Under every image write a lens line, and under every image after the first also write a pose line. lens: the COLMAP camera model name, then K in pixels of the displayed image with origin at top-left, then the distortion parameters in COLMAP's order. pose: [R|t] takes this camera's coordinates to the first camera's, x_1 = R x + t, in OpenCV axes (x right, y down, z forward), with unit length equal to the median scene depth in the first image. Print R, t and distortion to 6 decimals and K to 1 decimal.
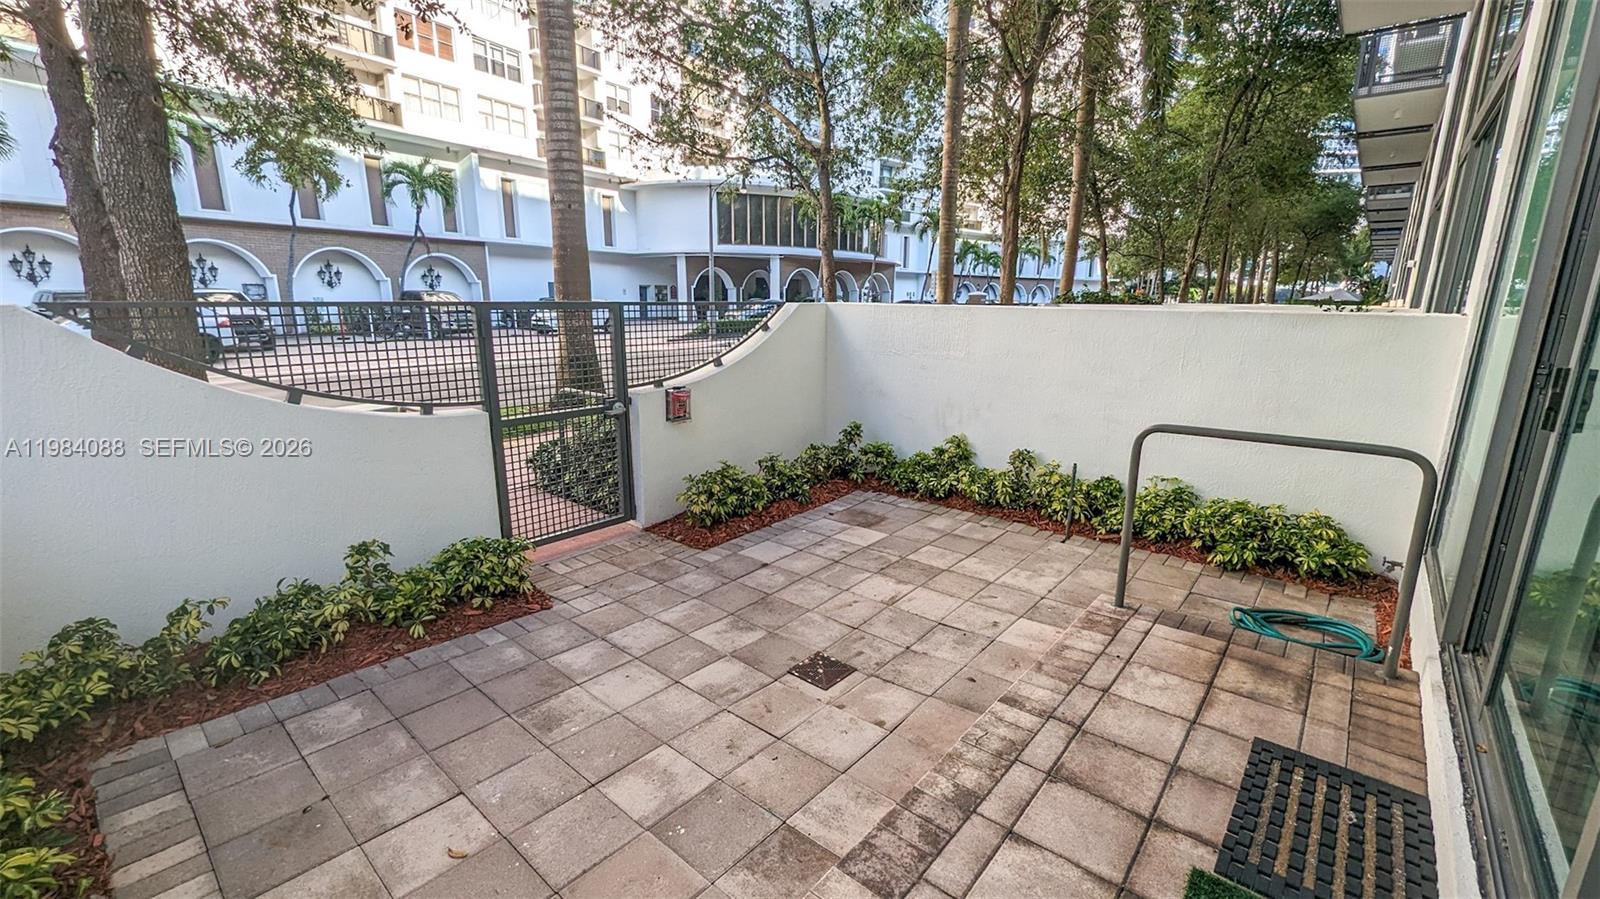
lens RADIAL K [[663.1, 0, 805.7], [0, 663.1, 453.7], [0, 0, 1]] dist [-0.000131, 0.000527]
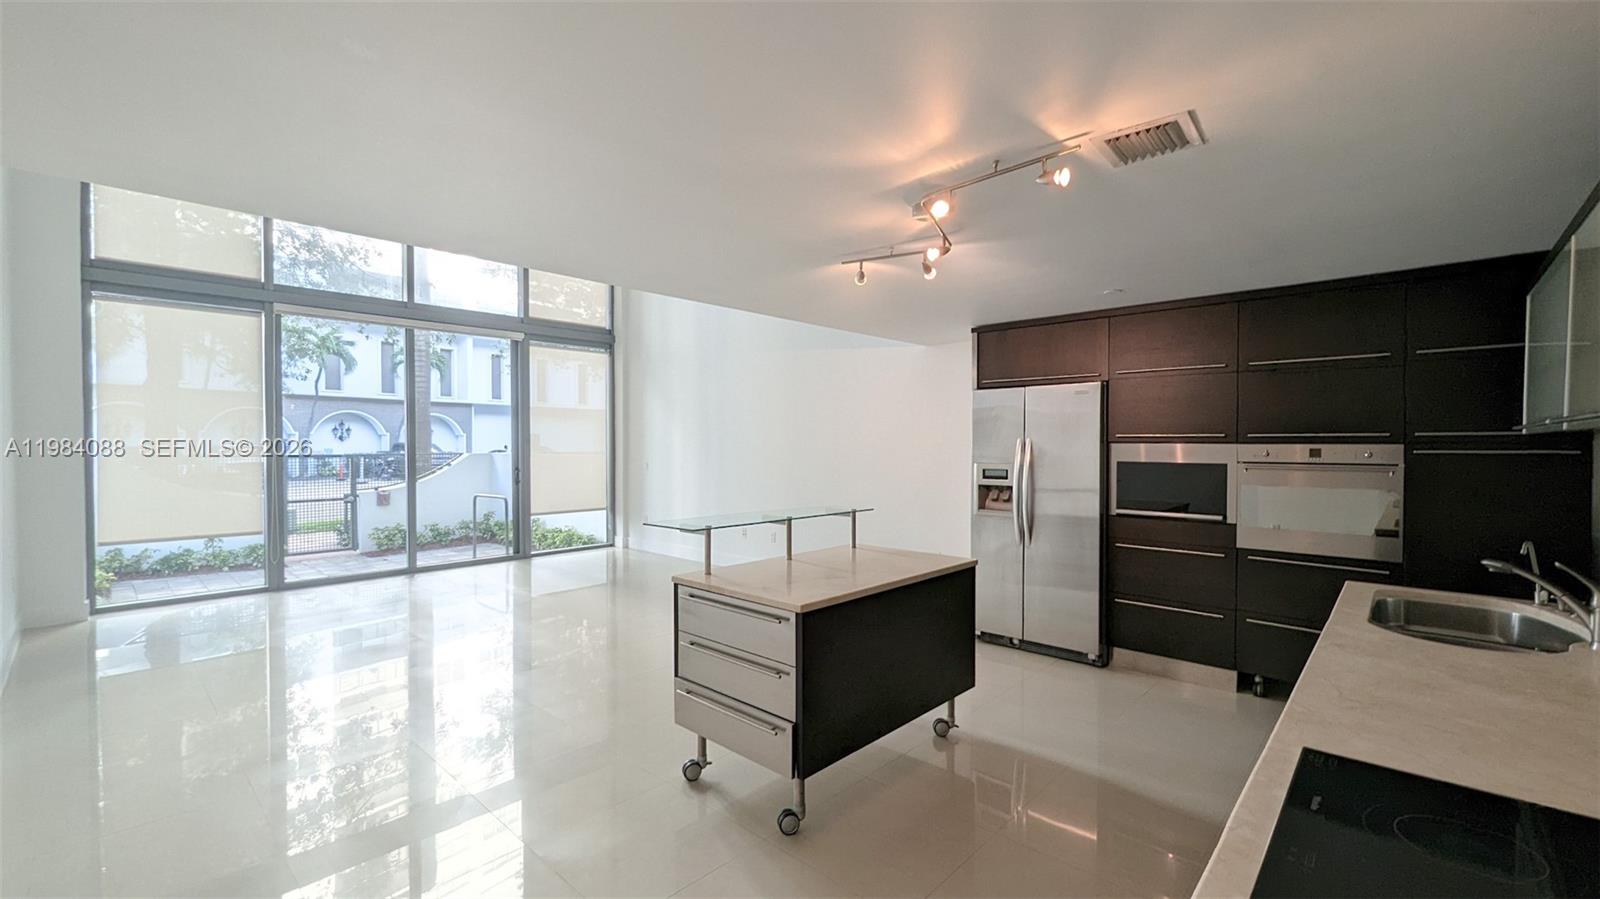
lens RADIAL K [[663.1, 0, 805.7], [0, 663.1, 453.7], [0, 0, 1]] dist [-0.000131, 0.000527]
pose [[0.999207, -0.009663, -0.038618, 0.471324], [0.001245, 0.977207, -0.212285, 0.091526], [0.039789, 0.212068, 0.976445, -0.417343]]
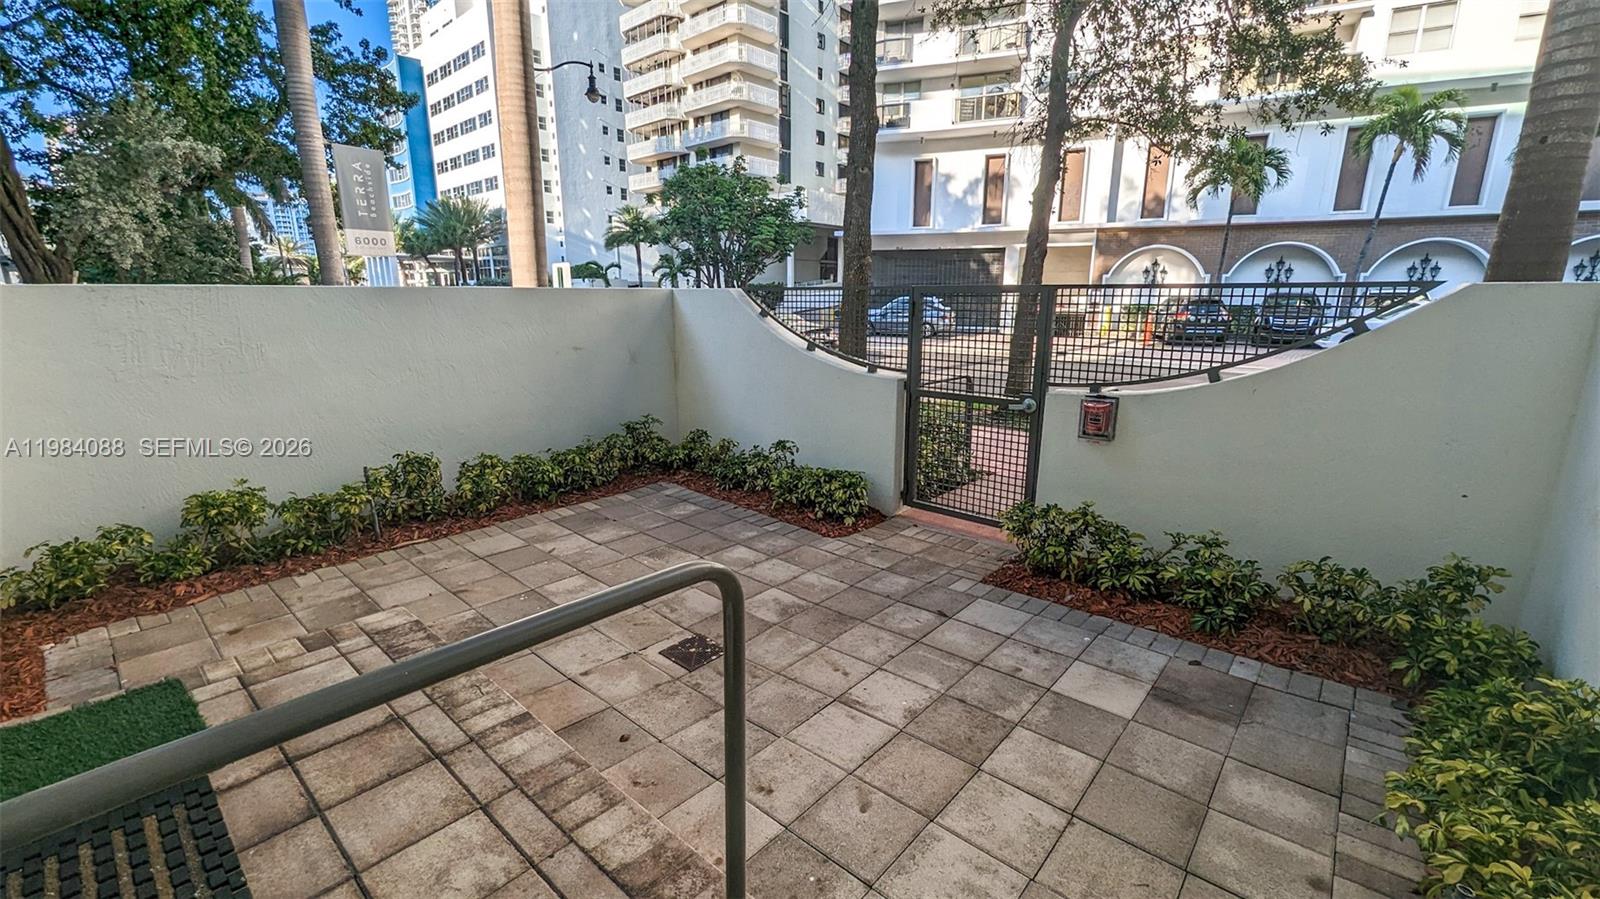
lens RADIAL K [[657.8, 0, 800.8], [0, 657.8, 442.3], [0, 0, 1]] dist [-0.001245, -0.000565]
pose [[-0.011591, 0.208798, -0.977890, 0.649941], [-0.229876, 0.951206, 0.205825, -0.145017], [0.973151, 0.227179, 0.036972, 0.750012]]
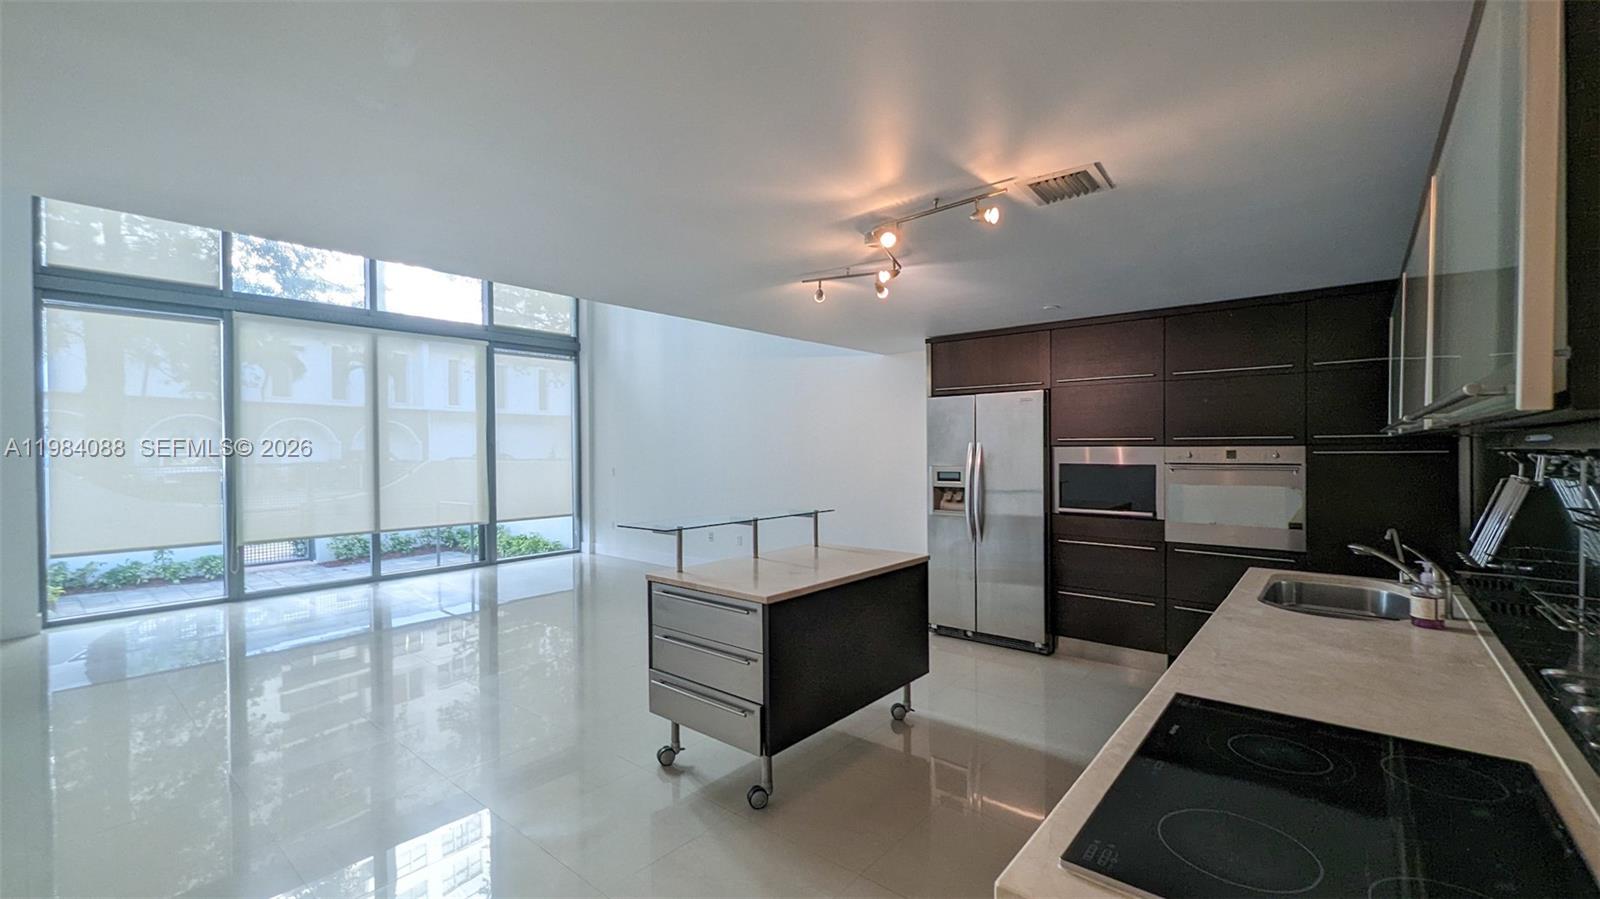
lens RADIAL K [[663.1, 0, 805.7], [0, 663.1, 453.7], [0, 0, 1]] dist [-0.000131, 0.000527]
pose [[0.999742, -0.017490, 0.014475, 0.472060], [0.020238, 0.975484, -0.219139, 0.095294], [-0.010287, 0.219376, 0.975586, -0.434006]]
